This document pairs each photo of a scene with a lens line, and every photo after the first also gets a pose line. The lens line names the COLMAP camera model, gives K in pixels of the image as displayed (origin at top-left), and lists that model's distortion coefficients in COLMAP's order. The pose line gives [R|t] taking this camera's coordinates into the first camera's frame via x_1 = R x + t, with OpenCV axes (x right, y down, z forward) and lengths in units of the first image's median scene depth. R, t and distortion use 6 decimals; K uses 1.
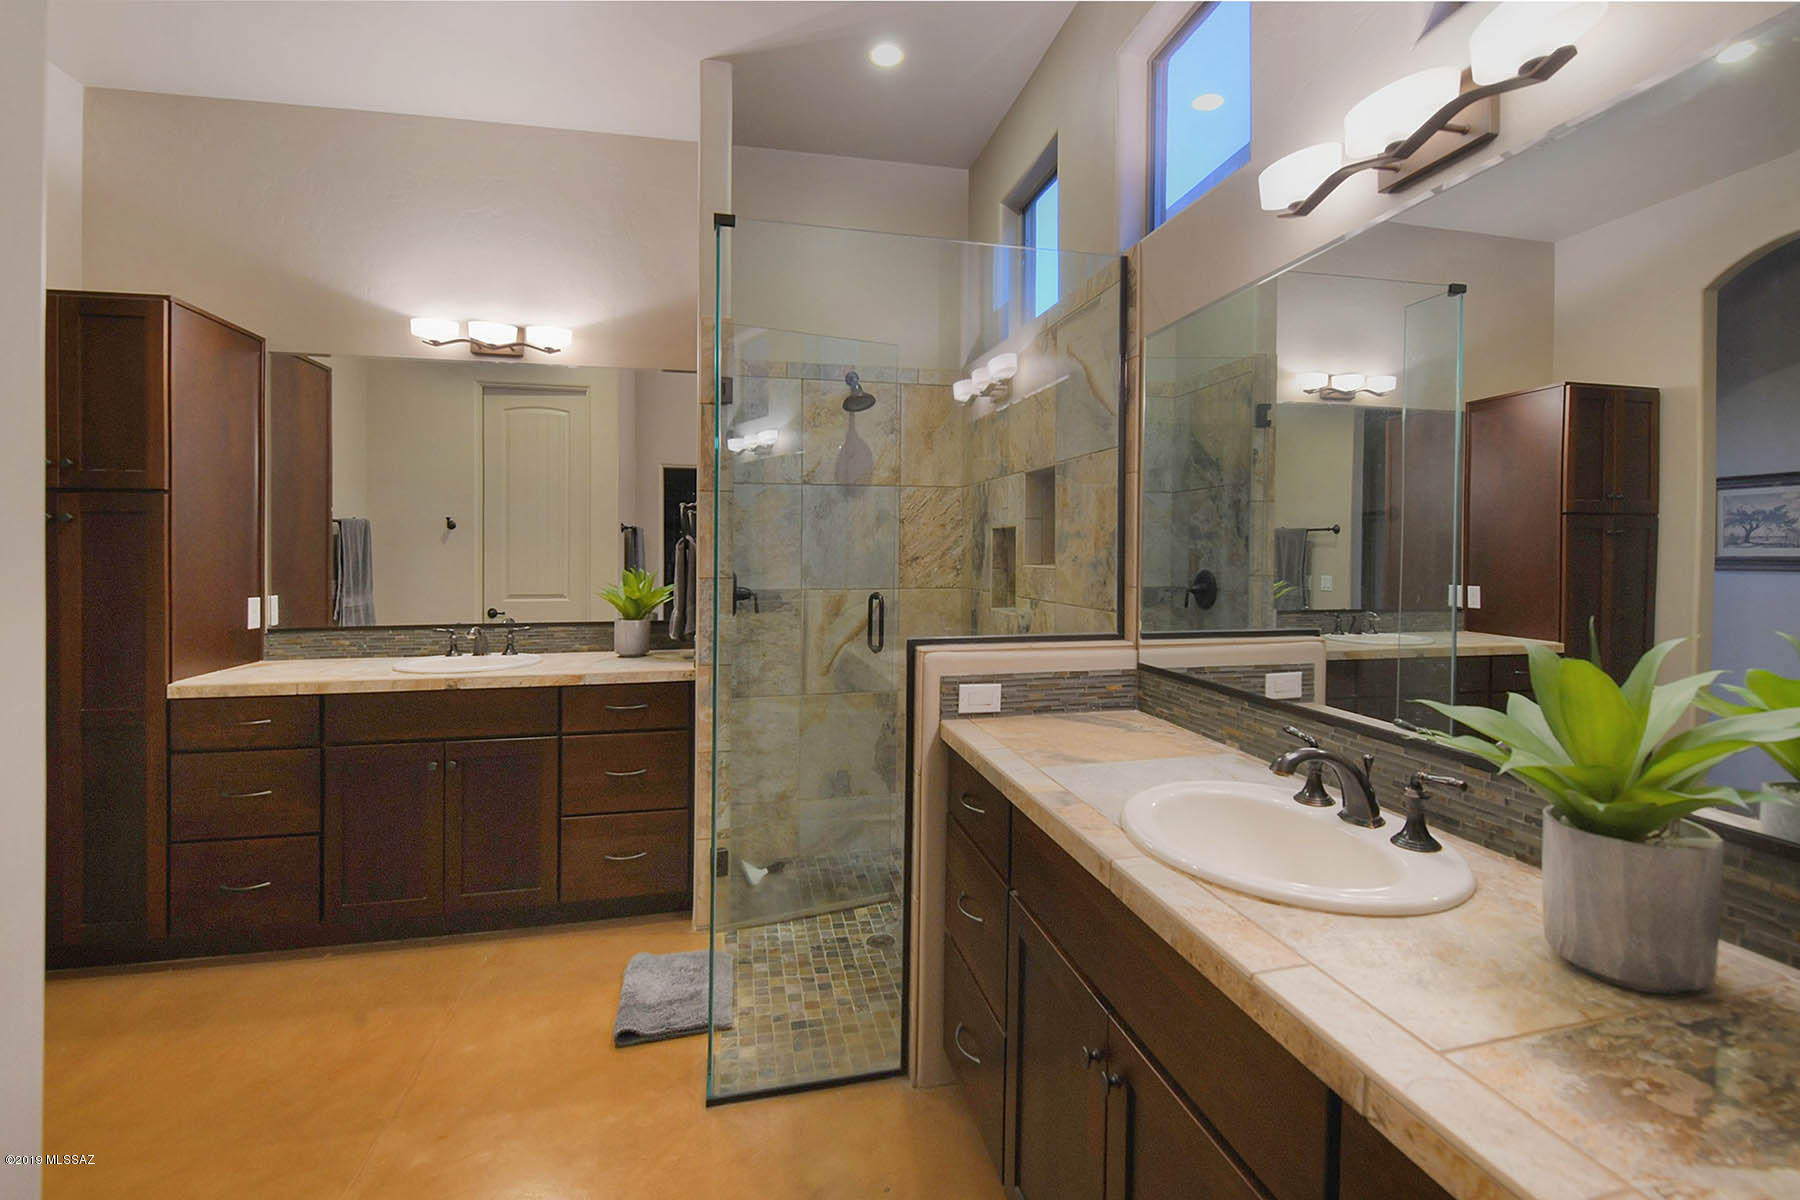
lens RADIAL K [[747.4, 0, 890.8], [0, 747.4, 546.7], [0, 0, 1]] dist [-0.012920, -0.001142]
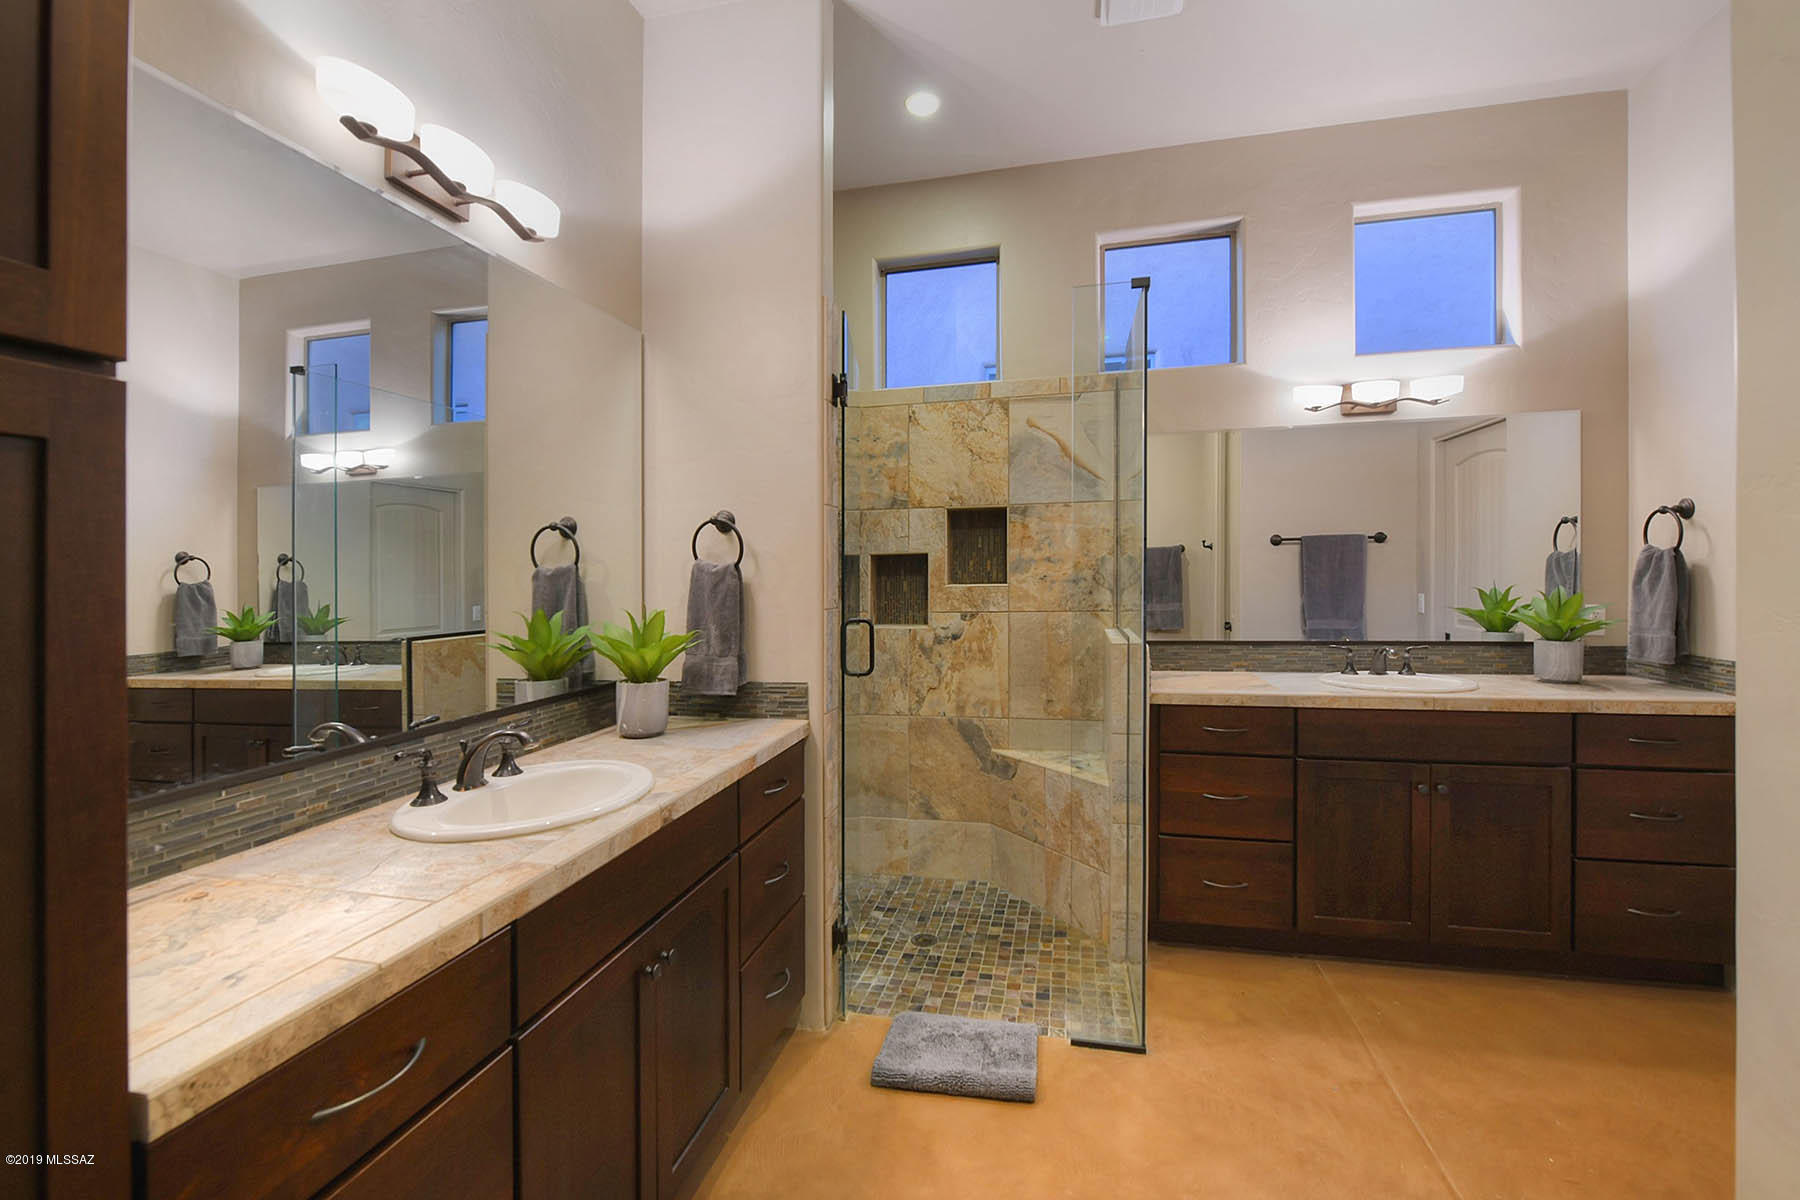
lens RADIAL K [[747.4, 0, 885.9], [0, 747.4, 581.6], [0, 0, 1]] dist [-0.012920, -0.001142]
pose [[0.449428, -0.020712, 0.893077, -1.052217], [0.011654, 0.999782, 0.017321, -0.003069], [-0.893241, 0.002623, 0.449571, 0.608833]]
